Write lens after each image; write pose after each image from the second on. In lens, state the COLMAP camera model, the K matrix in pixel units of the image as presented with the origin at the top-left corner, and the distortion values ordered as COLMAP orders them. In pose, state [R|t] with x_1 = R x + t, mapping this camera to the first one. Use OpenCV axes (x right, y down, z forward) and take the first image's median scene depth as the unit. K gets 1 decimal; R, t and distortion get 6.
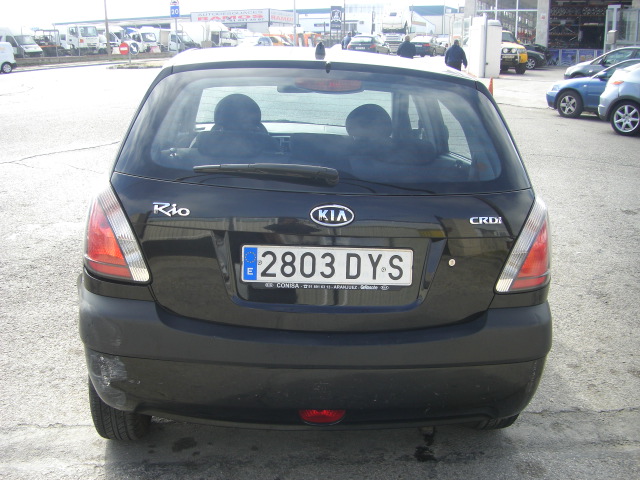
lens RADIAL K [[720.0, 0, 302.1], [0, 720.0, 282.1], [0, 0, 1]] dist [-0.193221, 0.150164]
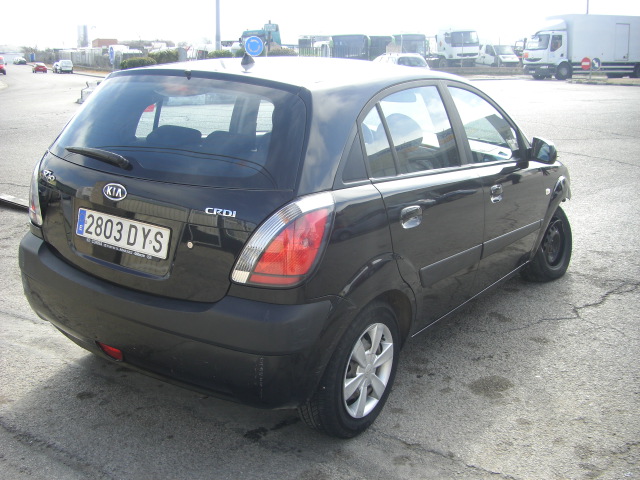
lens RADIAL K [[720.0, 0, 302.1], [0, 720.0, 282.1], [0, 0, 1]] dist [-0.193221, 0.150164]
pose [[0.783569, 0.186420, -0.592678, 1.031326], [-0.195841, 0.979404, 0.049143, -0.060258], [0.589632, 0.077564, 0.803939, 0.194347]]
